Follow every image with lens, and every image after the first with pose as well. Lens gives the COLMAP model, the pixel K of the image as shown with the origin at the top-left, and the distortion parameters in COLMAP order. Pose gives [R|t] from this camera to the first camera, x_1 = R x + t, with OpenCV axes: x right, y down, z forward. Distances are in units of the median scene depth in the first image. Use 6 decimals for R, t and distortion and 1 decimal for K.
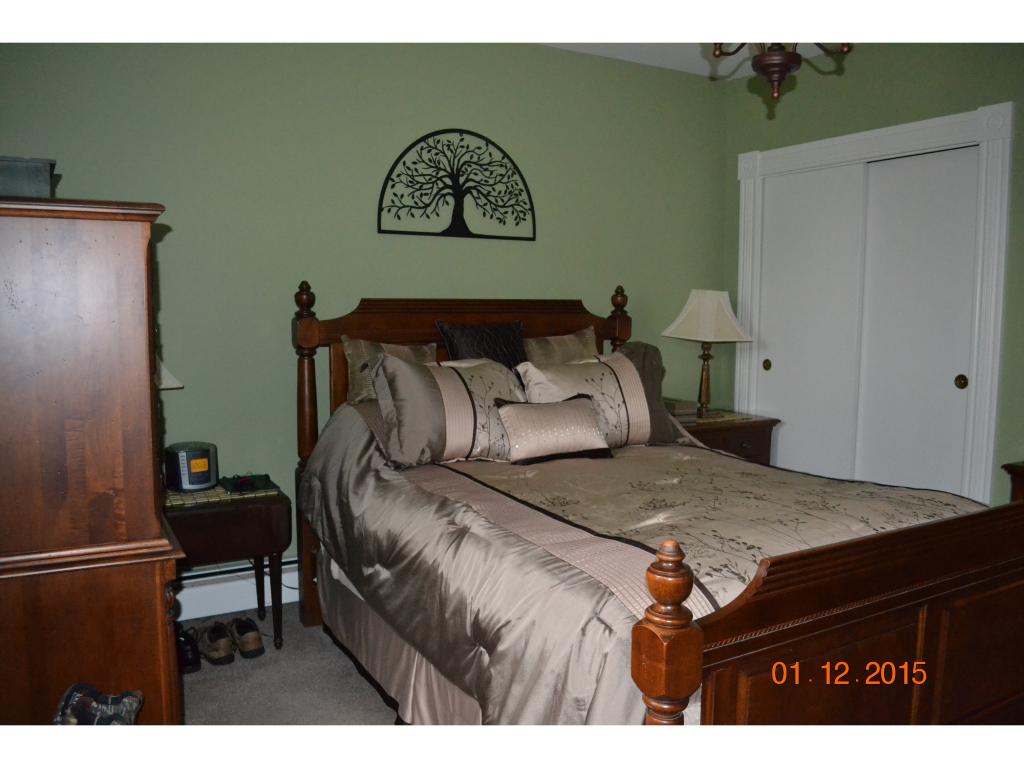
lens RADIAL K [[822.8, 0, 511.0], [0, 822.8, 386.6], [0, 0, 1]] dist [-0.074728, 0.006345]
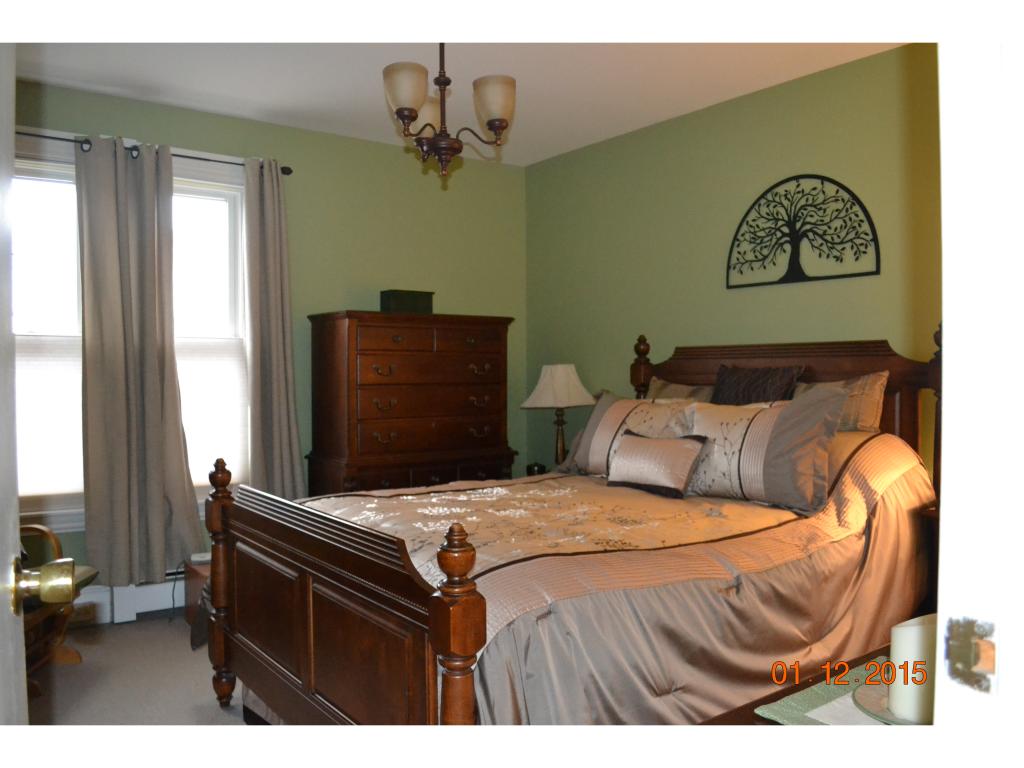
lens RADIAL K [[822.8, 0, 511.0], [0, 822.8, 386.6], [0, 0, 1]] dist [-0.074728, 0.006345]
pose [[0.121261, 0.014141, -0.992520, 1.056057], [-0.093414, 0.995624, 0.002773, -0.031764], [0.988215, 0.092379, 0.122052, 0.658206]]
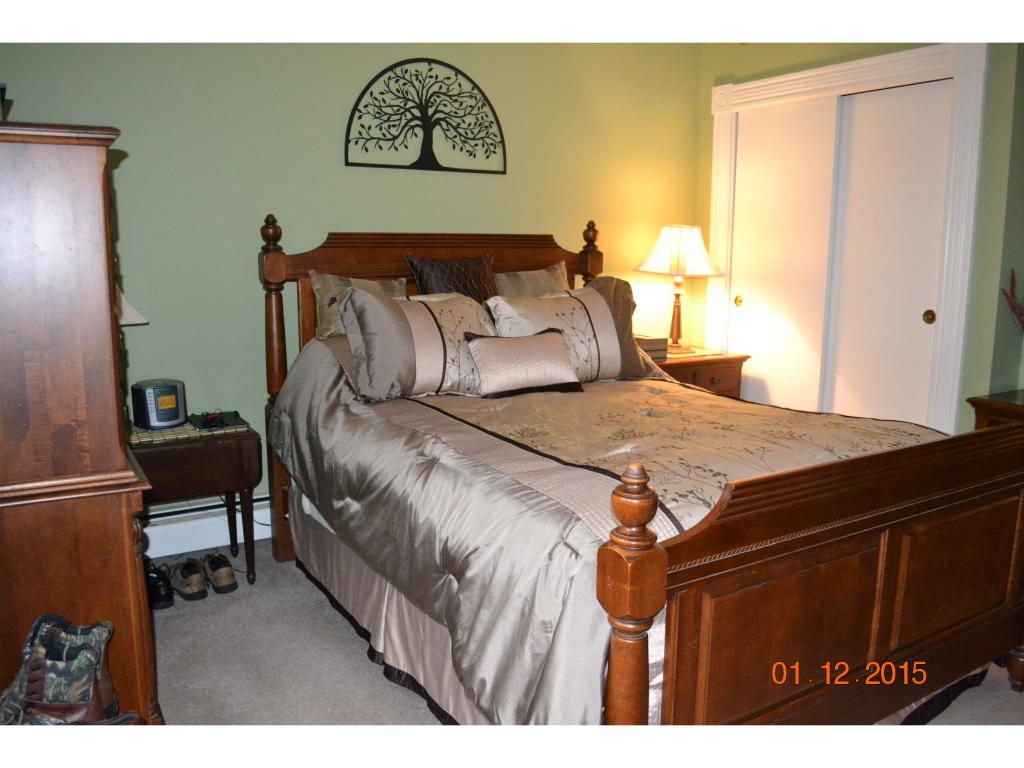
lens RADIAL K [[822.8, 0, 511.0], [0, 822.8, 386.6], [0, 0, 1]] dist [-0.074728, 0.006345]
pose [[0.999524, -0.005460, 0.030350, 0.005446], [0.003348, 0.997598, 0.069194, 0.010635], [-0.030655, -0.069060, 0.997141, 0.002581]]
